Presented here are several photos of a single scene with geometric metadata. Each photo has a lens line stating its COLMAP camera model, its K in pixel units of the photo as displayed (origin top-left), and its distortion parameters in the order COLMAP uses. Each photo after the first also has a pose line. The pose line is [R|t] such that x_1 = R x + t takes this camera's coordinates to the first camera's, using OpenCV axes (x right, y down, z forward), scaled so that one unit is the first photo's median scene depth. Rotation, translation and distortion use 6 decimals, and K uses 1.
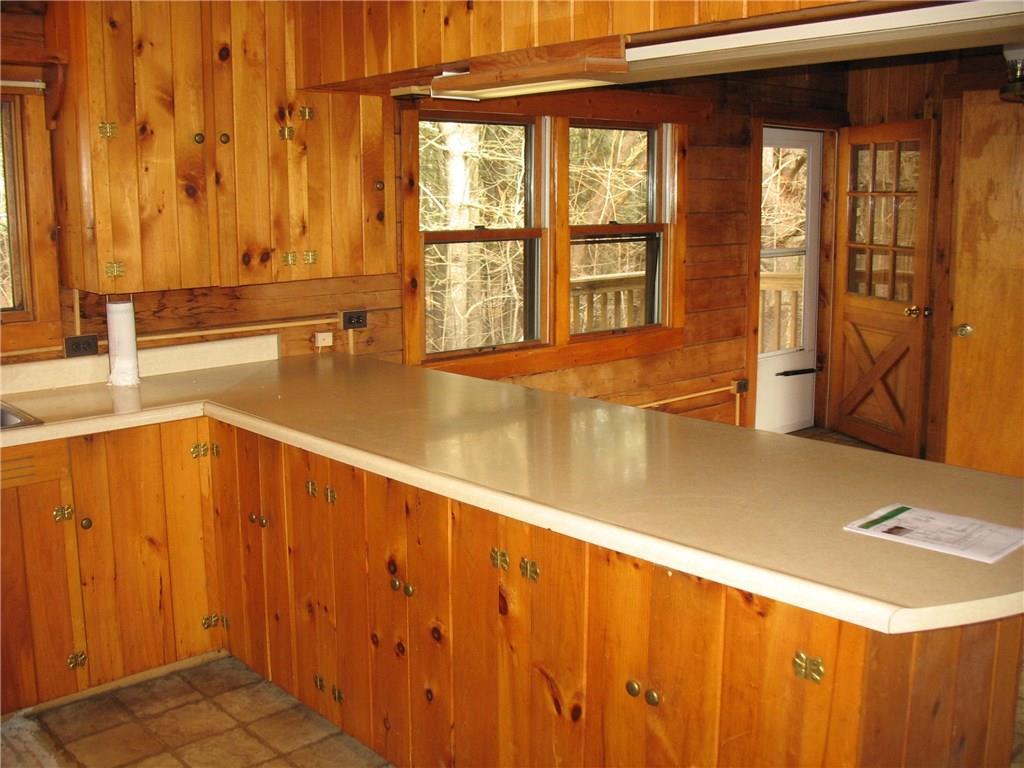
lens RADIAL K [[1047.4, 0, 512.0], [0, 1047.4, 384.0], [0, 0, 1]] dist [-0.071770, -0.004756]
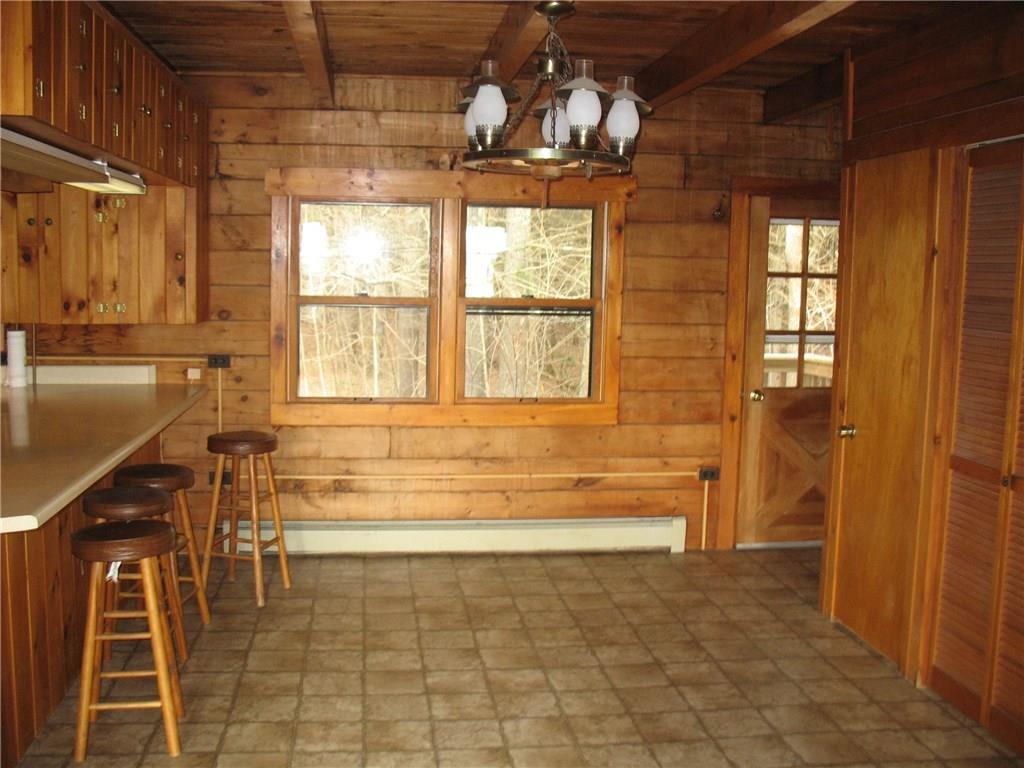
lens RADIAL K [[1062.4, 0, 512.0], [0, 1062.4, 384.0], [0, 0, 1]] dist [-0.017718, -0.026101]
pose [[0.814440, 0.090676, -0.573118, 0.926627], [-0.127244, 0.991582, -0.023940, -0.050529], [0.566123, 0.092424, 0.819123, 0.155521]]
